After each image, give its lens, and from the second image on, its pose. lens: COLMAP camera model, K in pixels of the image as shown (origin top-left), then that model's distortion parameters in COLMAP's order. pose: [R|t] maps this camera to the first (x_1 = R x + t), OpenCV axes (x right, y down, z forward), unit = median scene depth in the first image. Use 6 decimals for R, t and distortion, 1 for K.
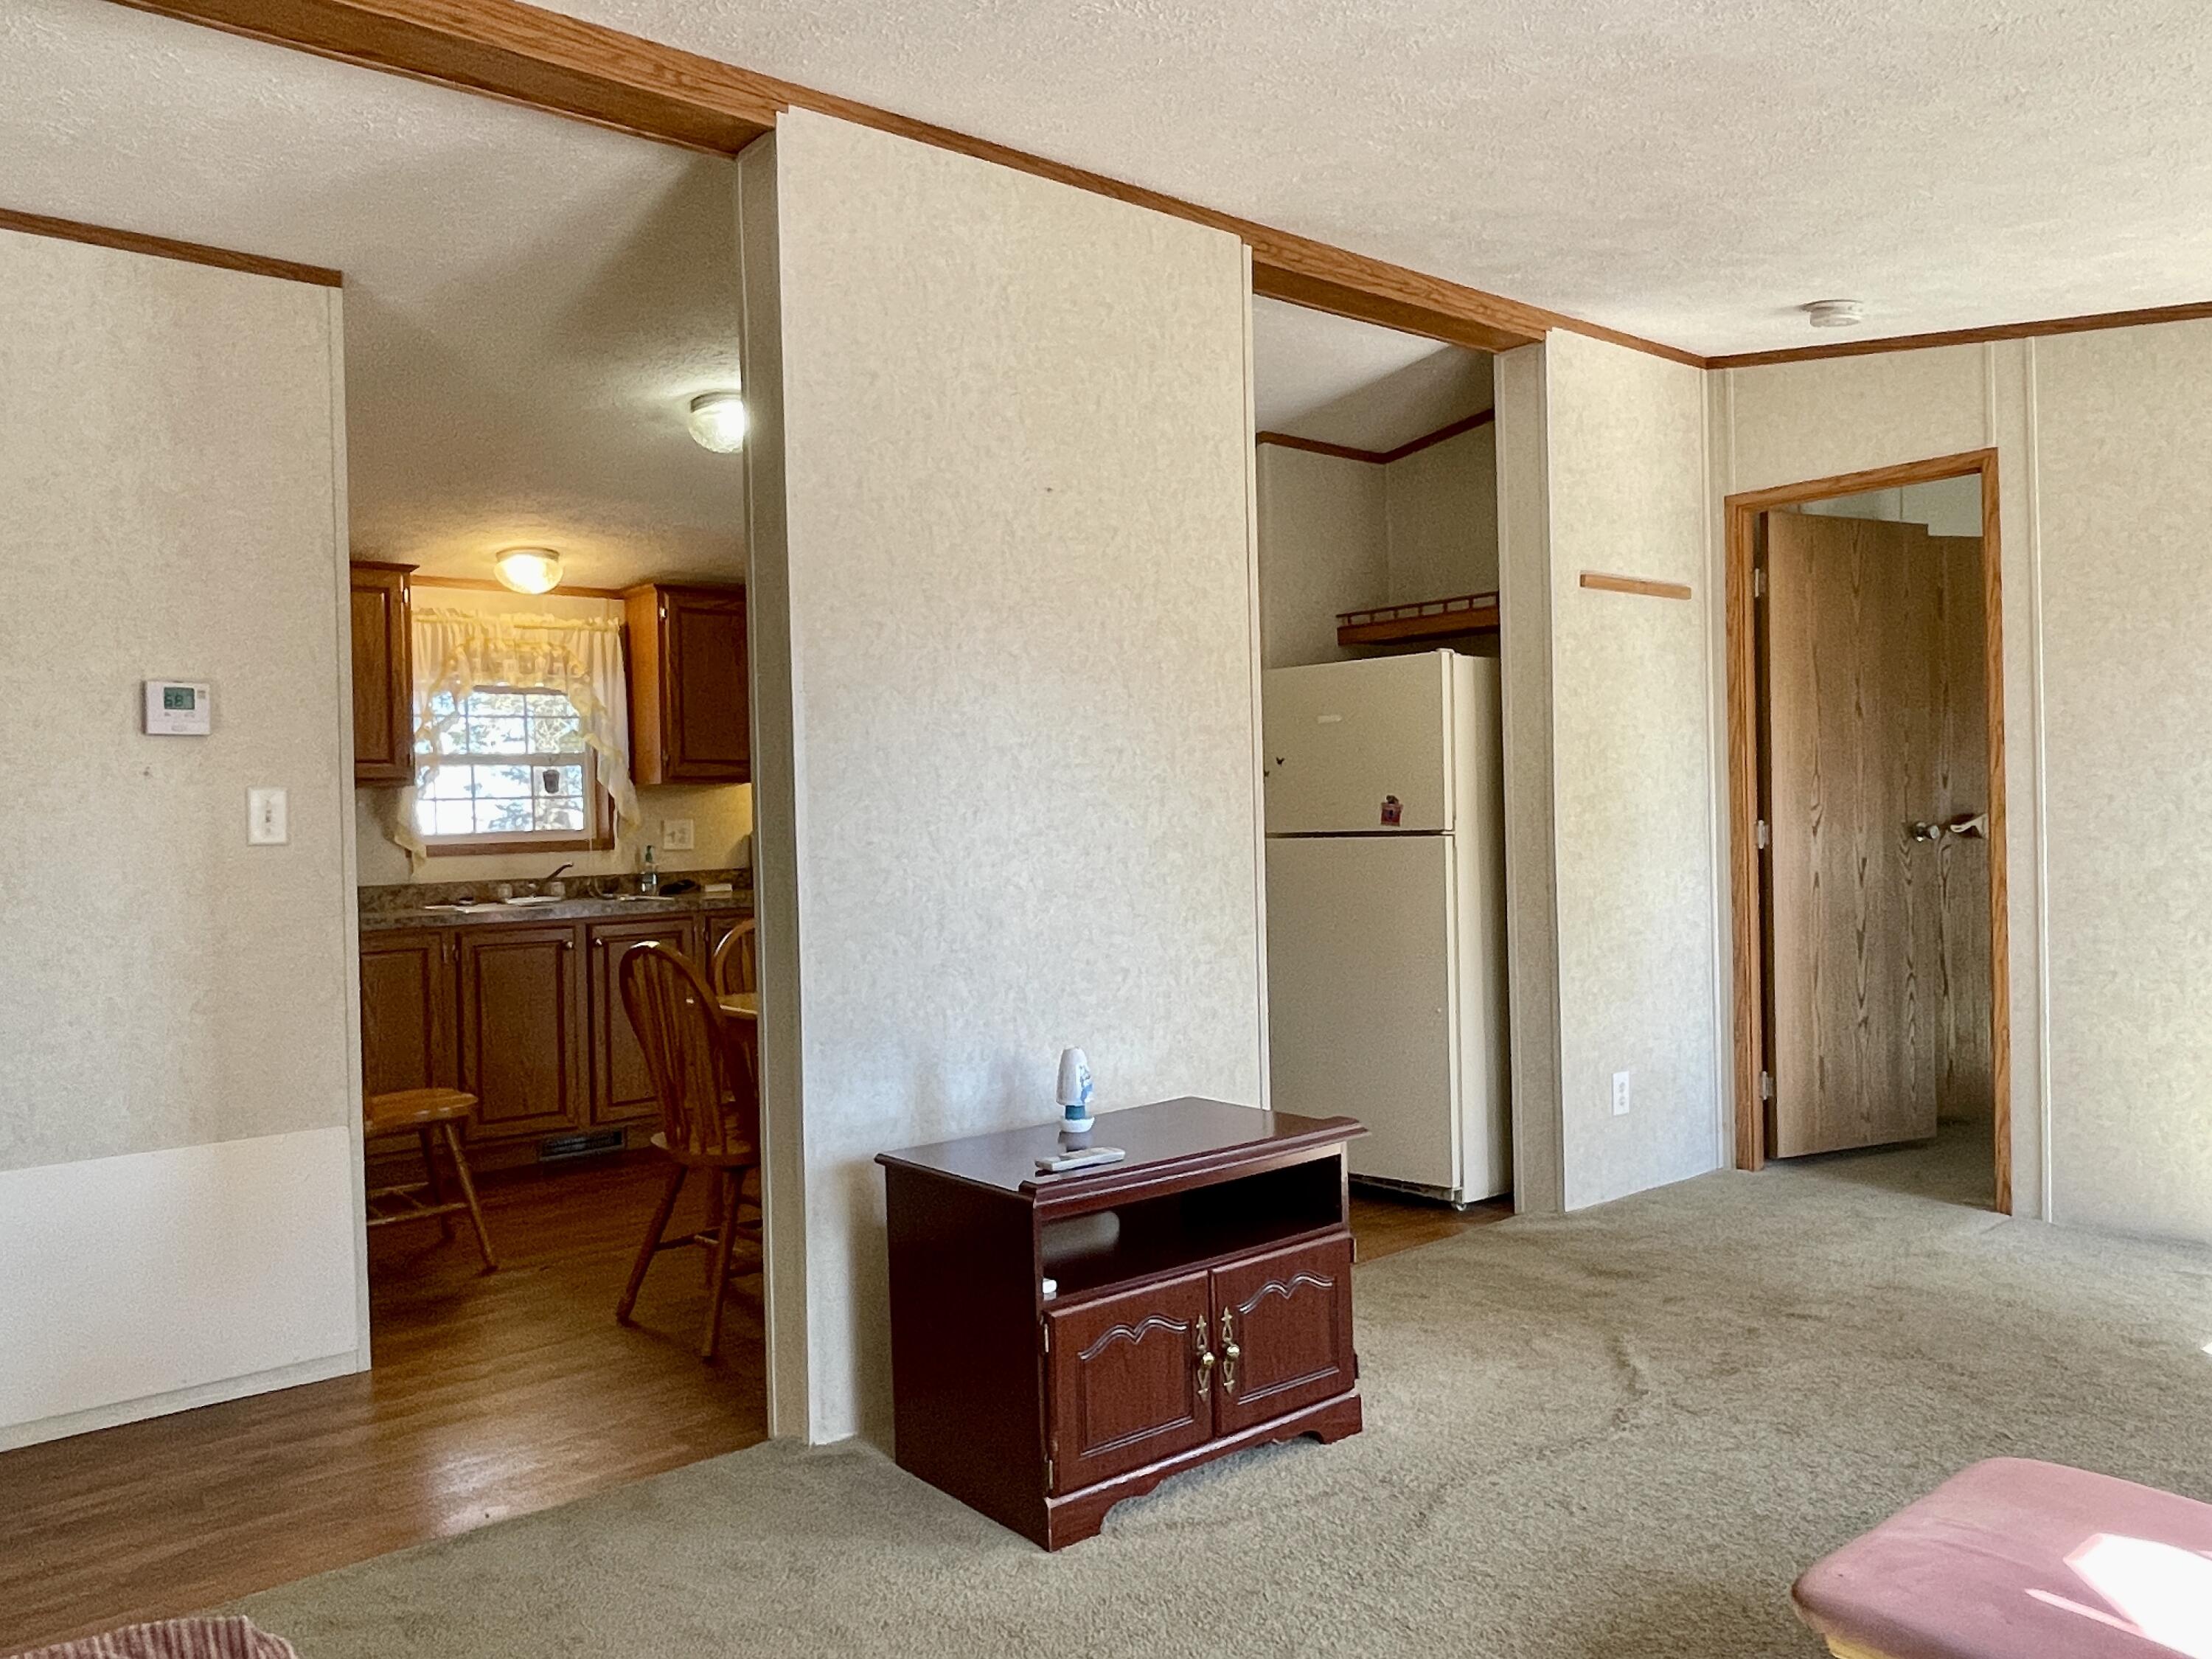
lens RADIAL K [[1634.0, 0, 1106.0], [0, 1634.0, 829.5], [0, 0, 1]] dist [0.065817, -0.174098]
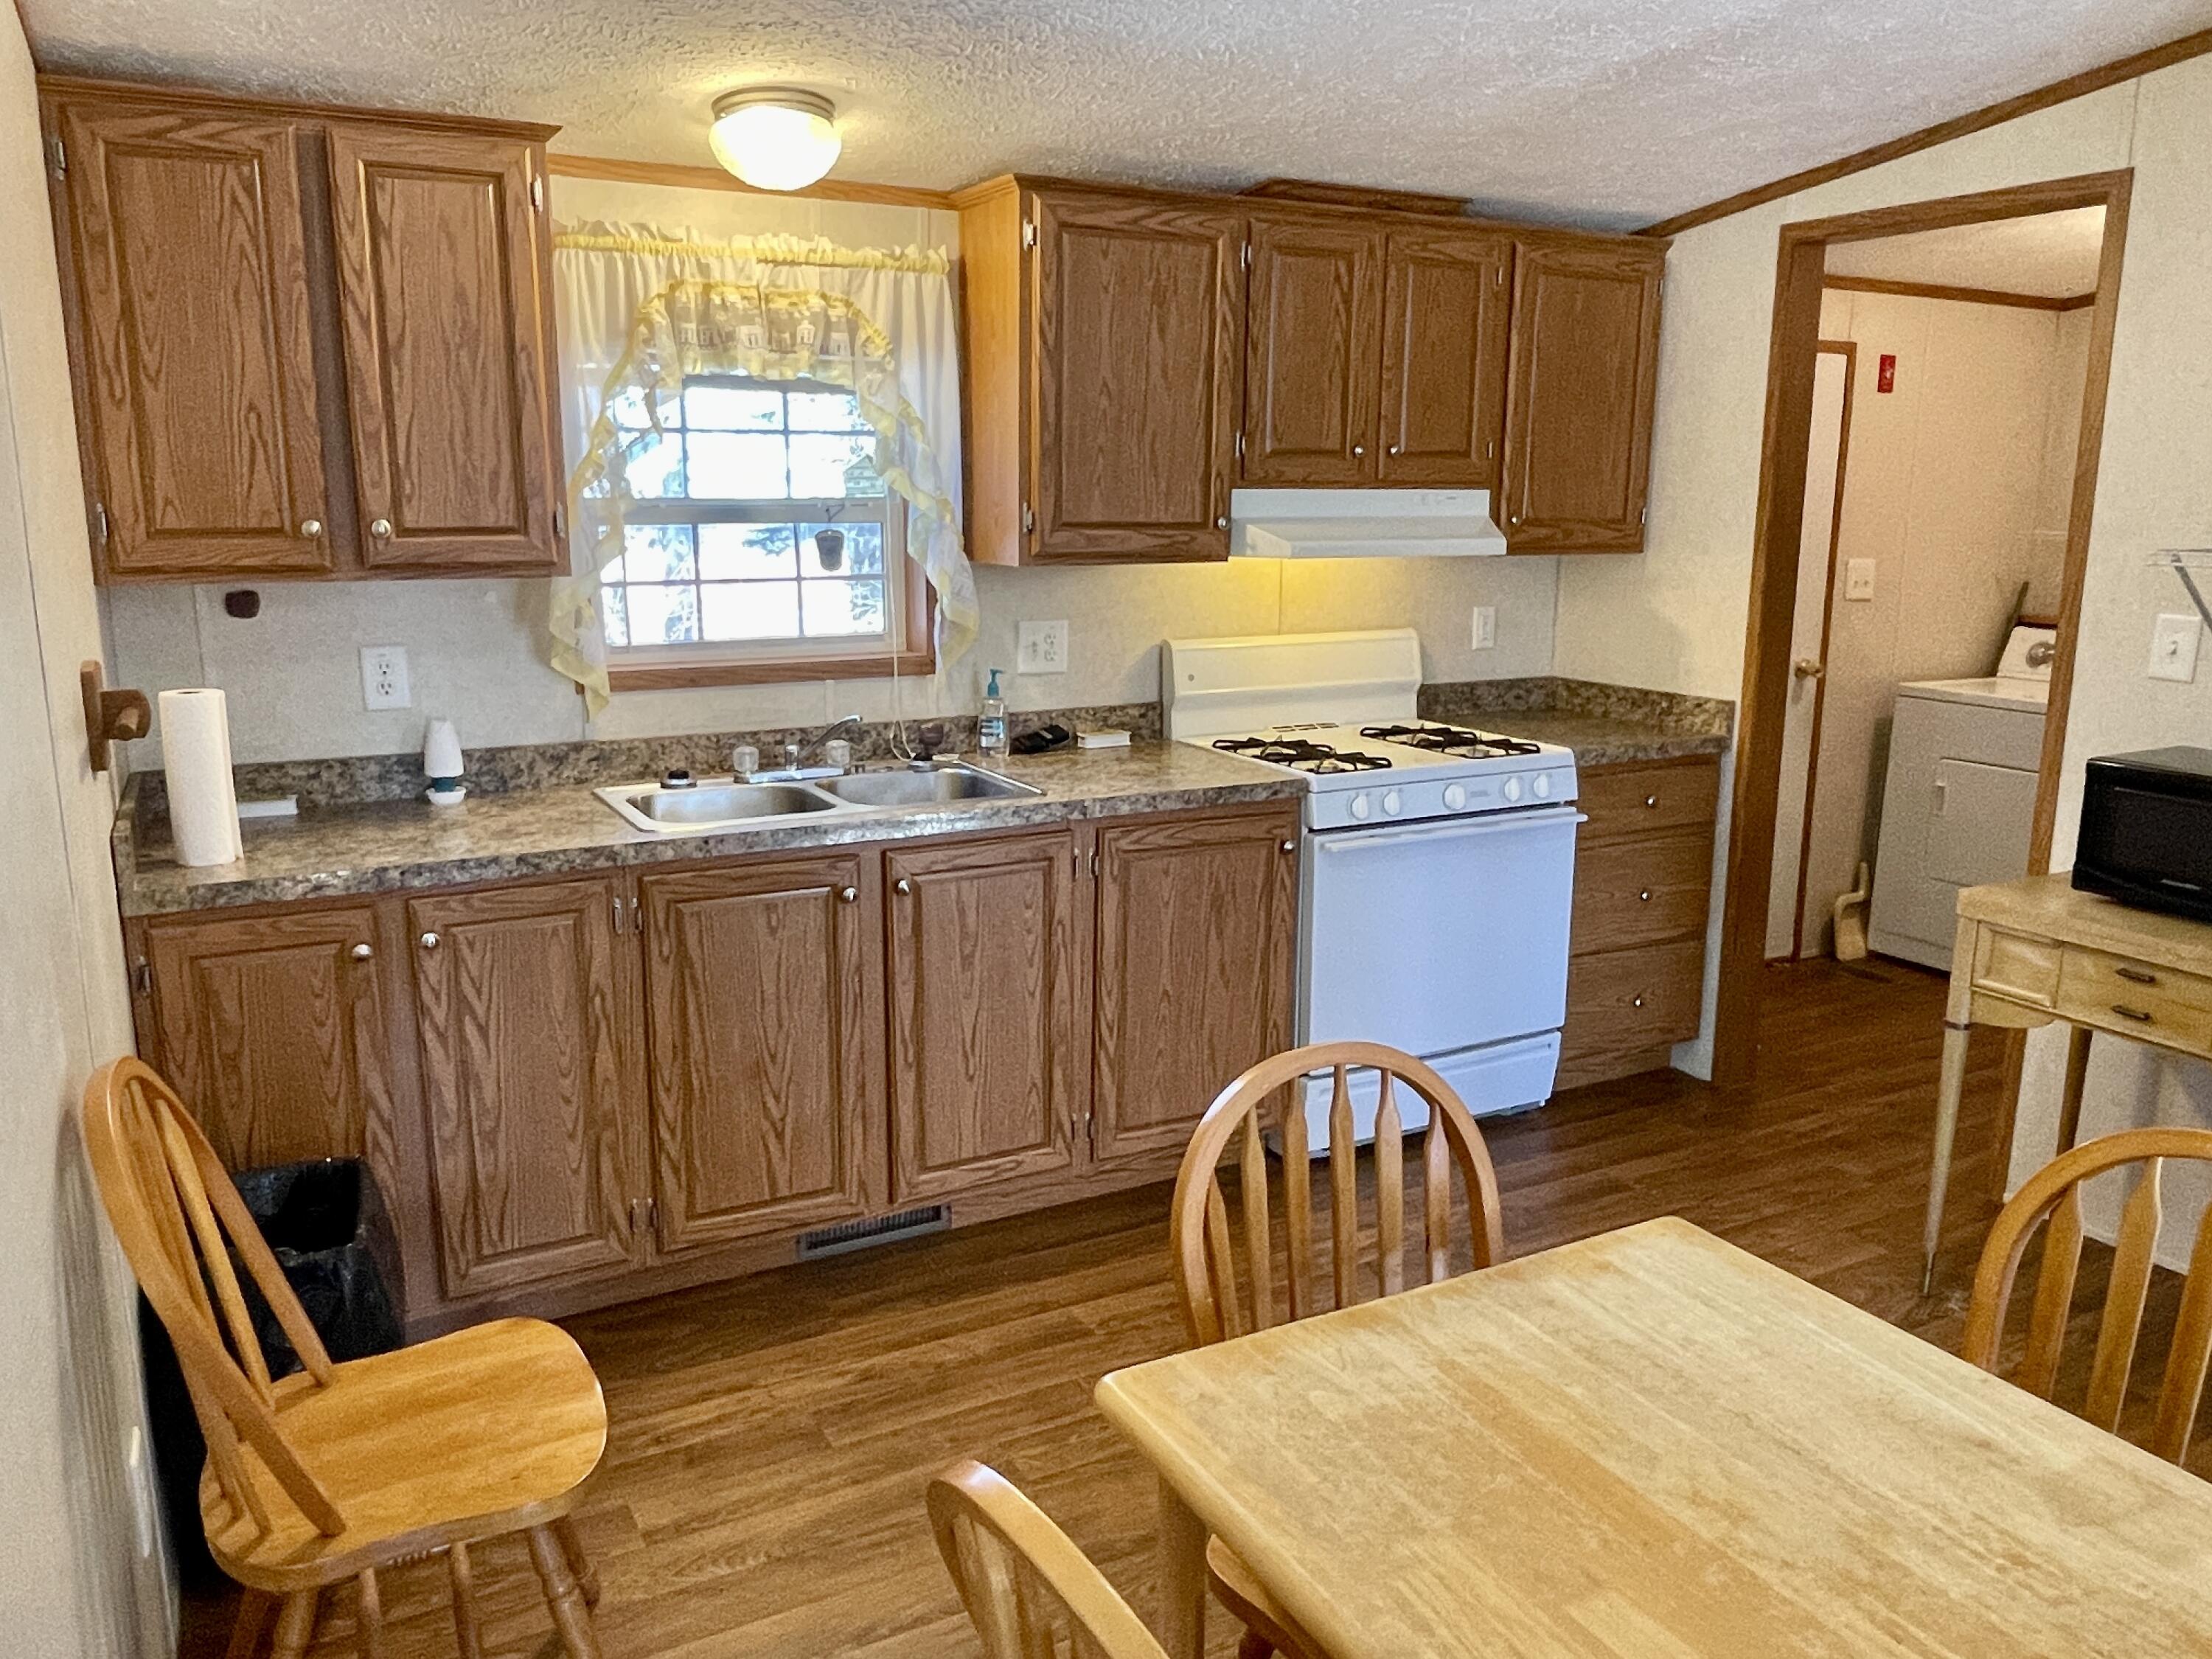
lens RADIAL K [[1634.0, 0, 1106.0], [0, 1634.0, 829.5], [0, 0, 1]] dist [0.065817, -0.174098]
pose [[0.980516, 0.069836, -0.183607, -0.140011], [-0.032057, 0.979029, 0.201183, -0.054098], [0.193807, -0.191377, 0.962192, 0.476567]]
